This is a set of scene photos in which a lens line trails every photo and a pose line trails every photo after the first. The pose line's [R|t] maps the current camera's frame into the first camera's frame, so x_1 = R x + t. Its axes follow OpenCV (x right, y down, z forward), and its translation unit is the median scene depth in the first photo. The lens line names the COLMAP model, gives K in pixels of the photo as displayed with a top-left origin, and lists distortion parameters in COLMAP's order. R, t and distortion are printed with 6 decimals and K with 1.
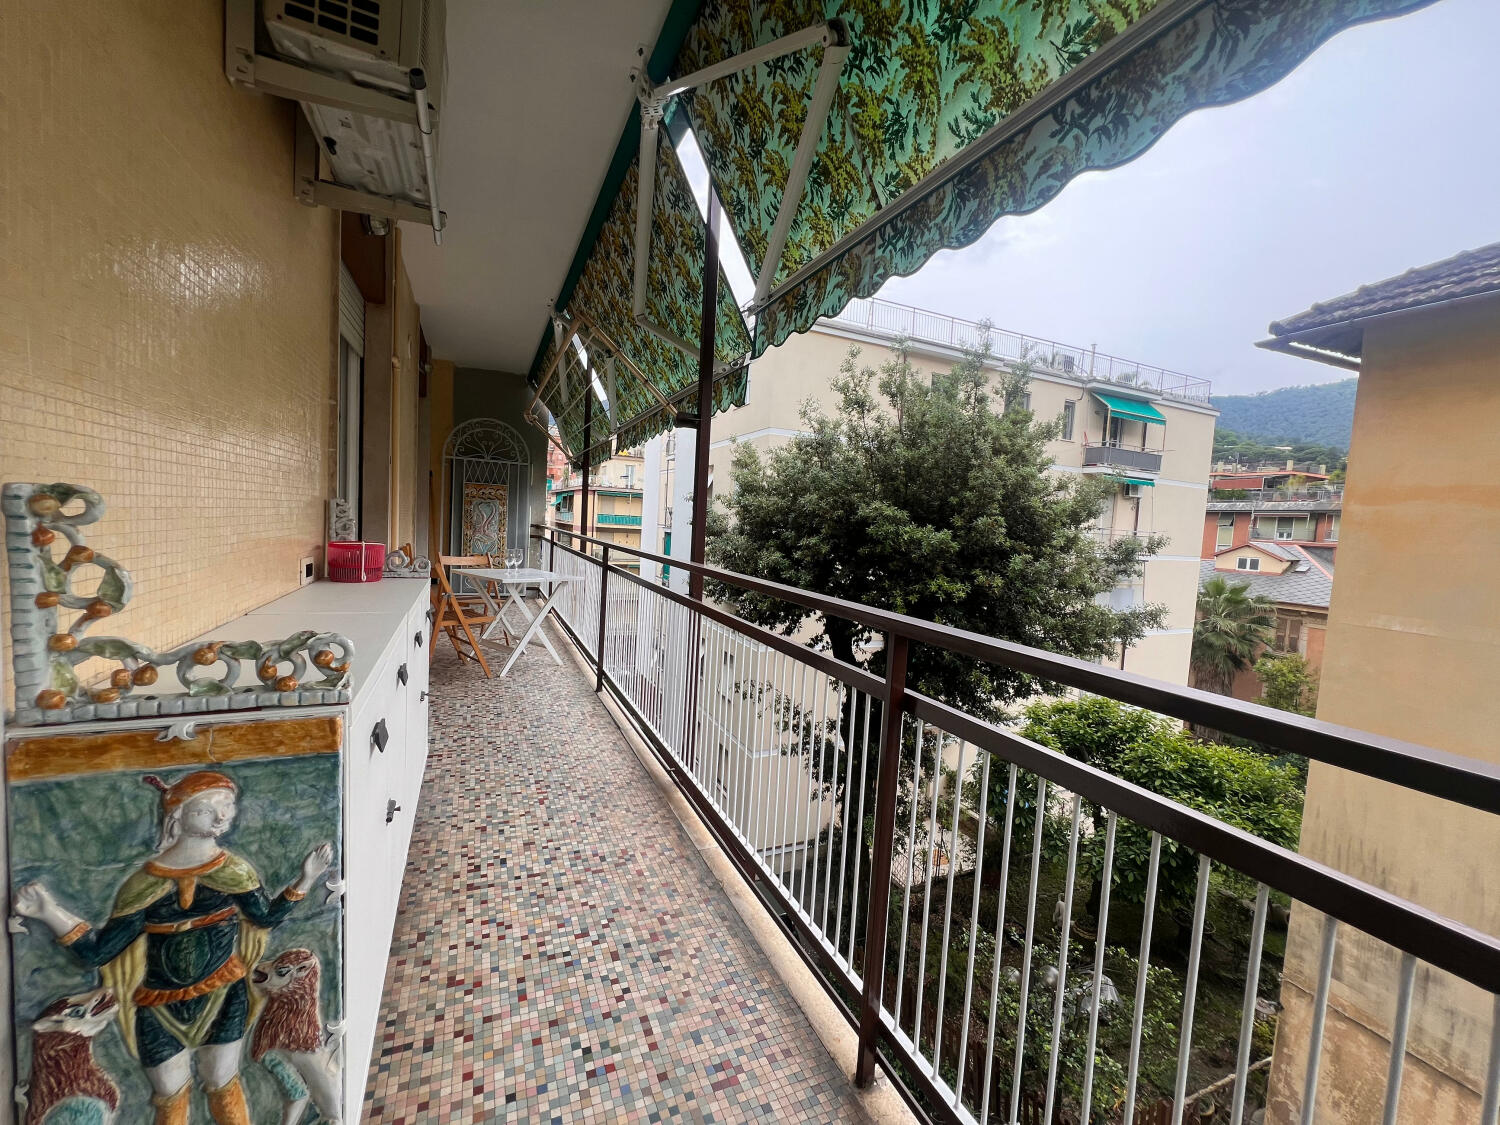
lens RADIAL K [[601.3, 0, 748.8], [0, 601.3, 562.6], [0, 0, 1]] dist [-0.002645, 0.000710]
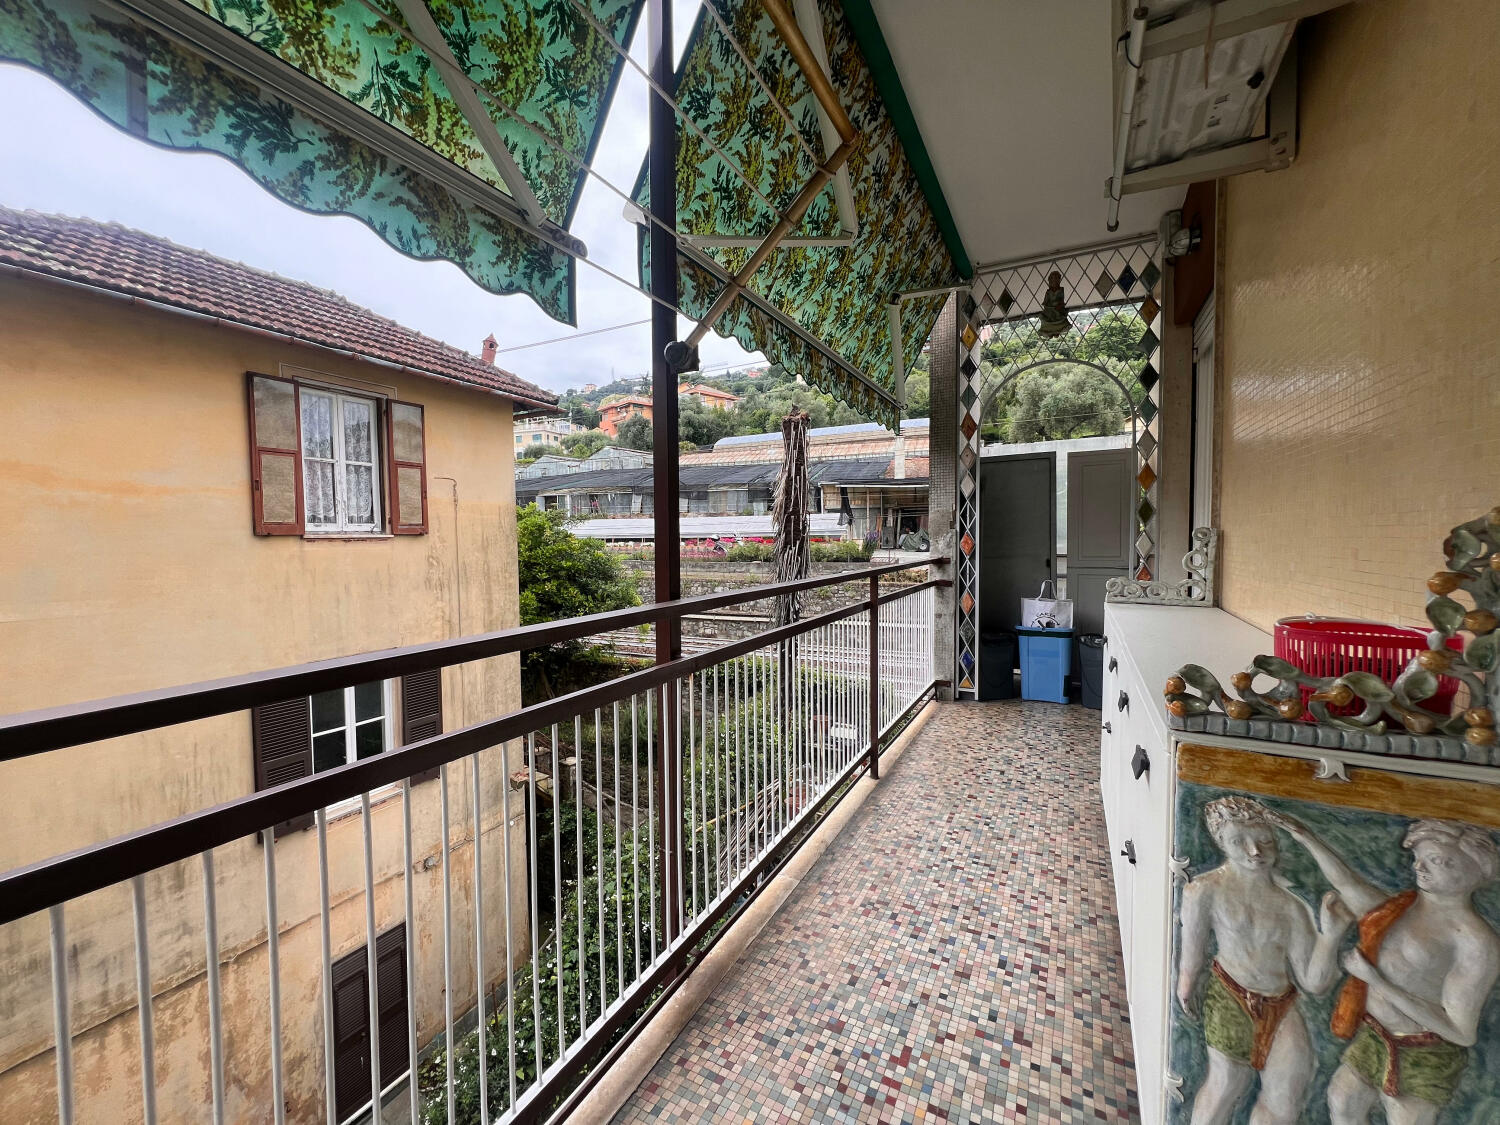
lens RADIAL K [[601.3, 0, 748.8], [0, 601.3, 562.6], [0, 0, 1]] dist [-0.002645, 0.000710]
pose [[-0.603747, -0.083074, 0.792835, -0.702002], [0.027580, 0.991783, 0.124922, -0.128657], [-0.796698, 0.097288, -0.596495, 1.496285]]
